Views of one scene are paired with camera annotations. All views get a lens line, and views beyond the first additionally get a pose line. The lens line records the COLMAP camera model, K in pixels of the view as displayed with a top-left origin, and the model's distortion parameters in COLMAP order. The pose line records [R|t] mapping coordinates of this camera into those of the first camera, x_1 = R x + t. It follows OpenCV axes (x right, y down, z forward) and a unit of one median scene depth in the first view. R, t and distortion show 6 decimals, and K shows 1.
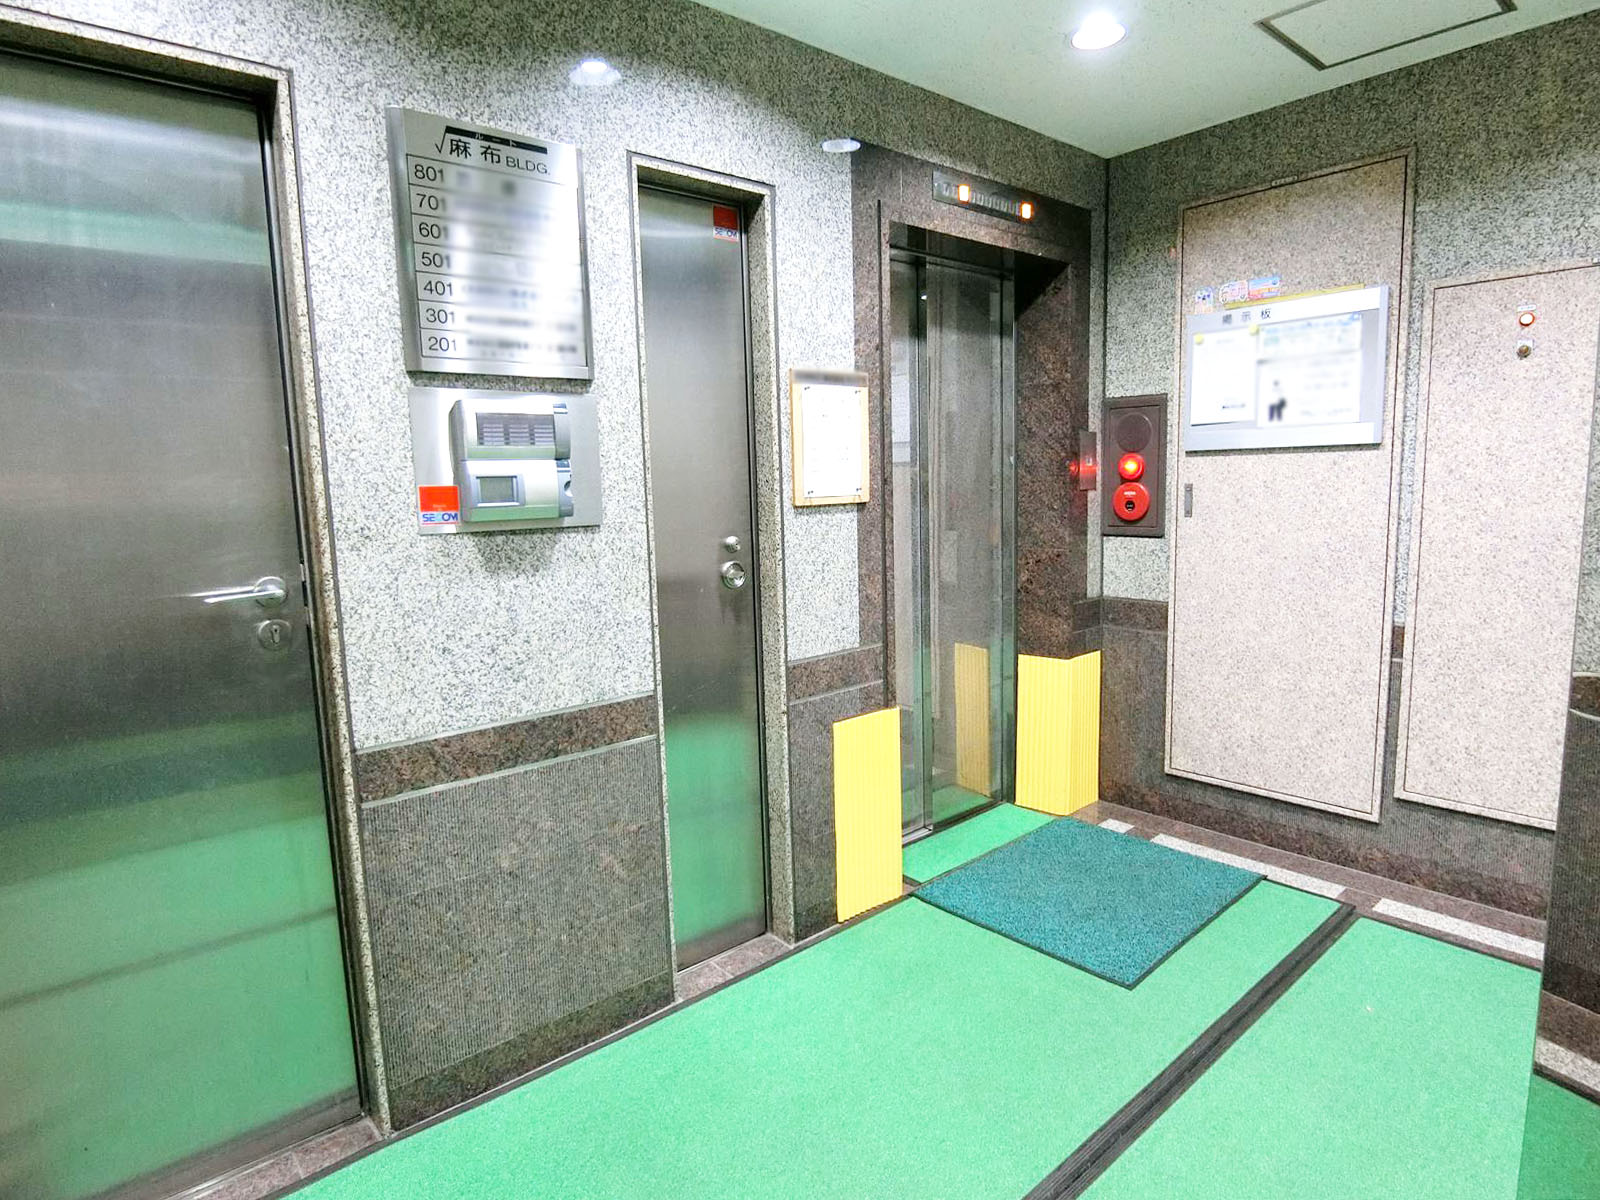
lens RADIAL K [[905.6, 0, 806.7], [0, 905.6, 593.7], [0, 0, 1]] dist [-0.013221, -0.002228]
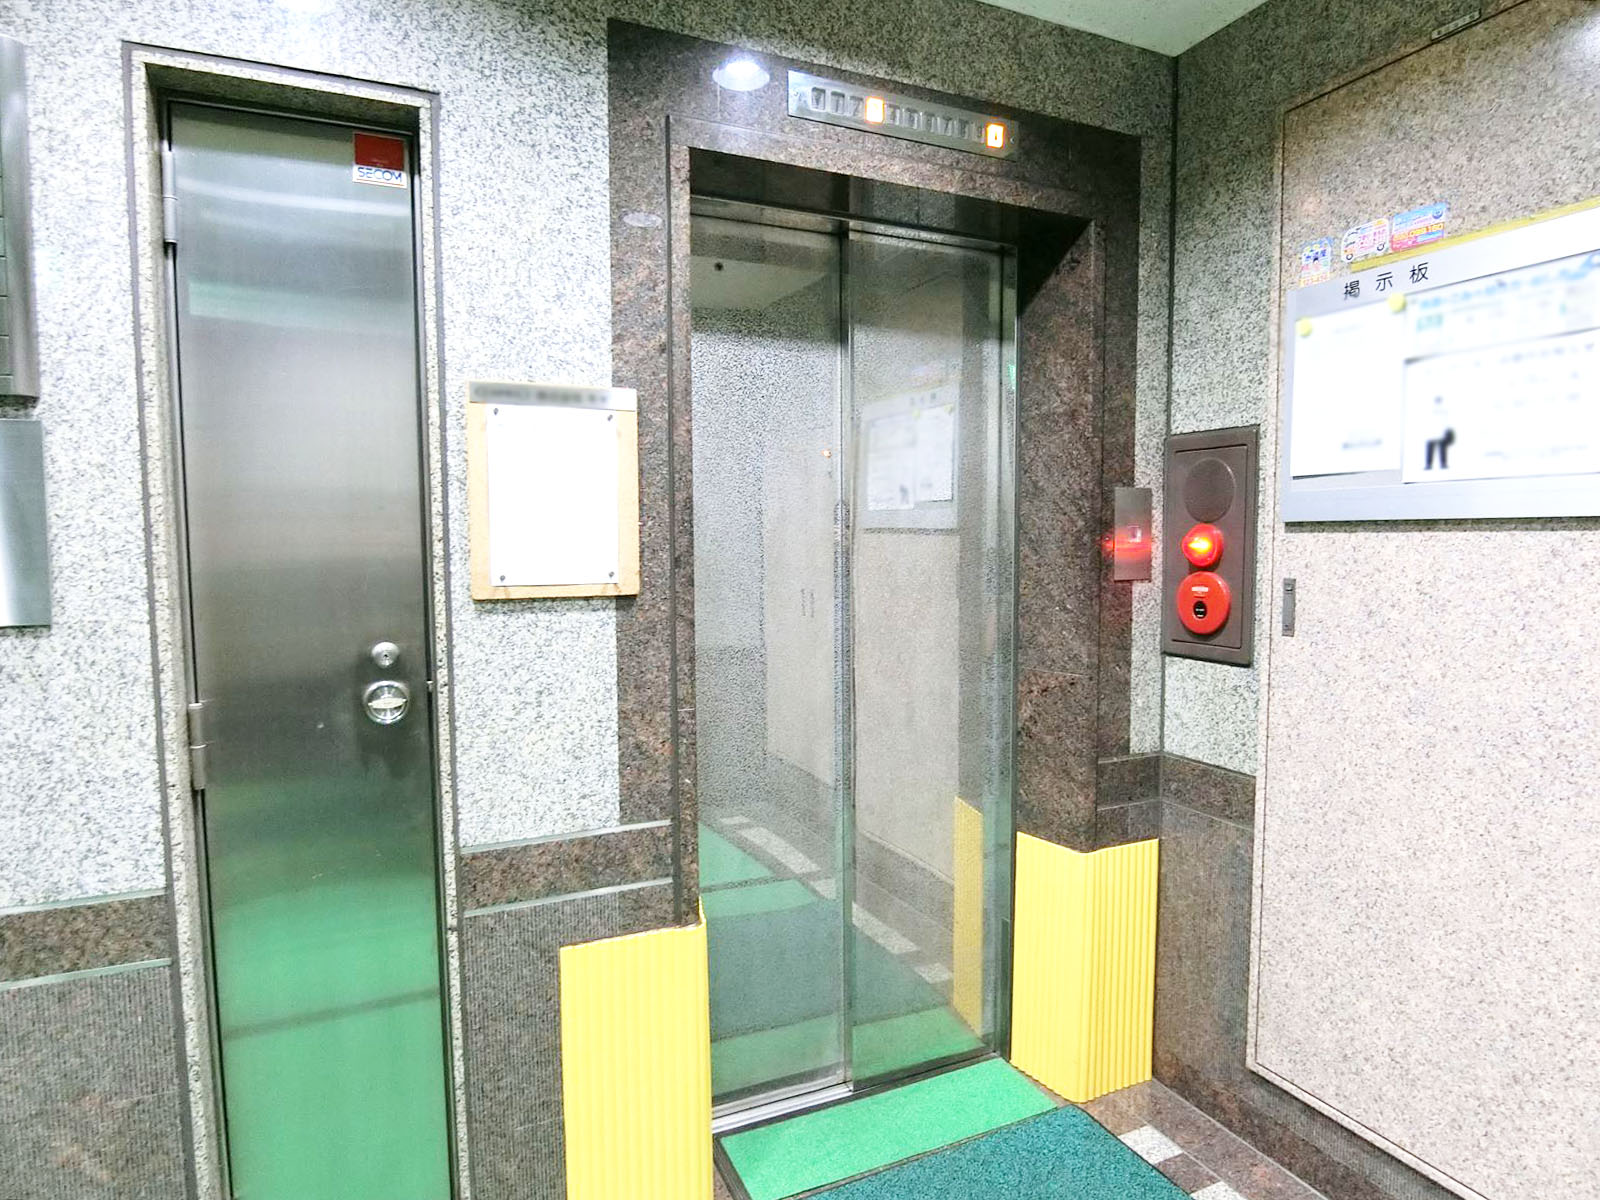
lens RADIAL K [[924.0, 0, 800.0], [0, 924.0, 600.0], [0, 0, 1]] dist [-0.021574, -0.000728]
pose [[0.956327, 0.044590, -0.288879, 0.340471], [-0.060637, 0.997061, -0.046835, -0.071500], [0.285942, 0.062306, 0.956219, 0.407865]]
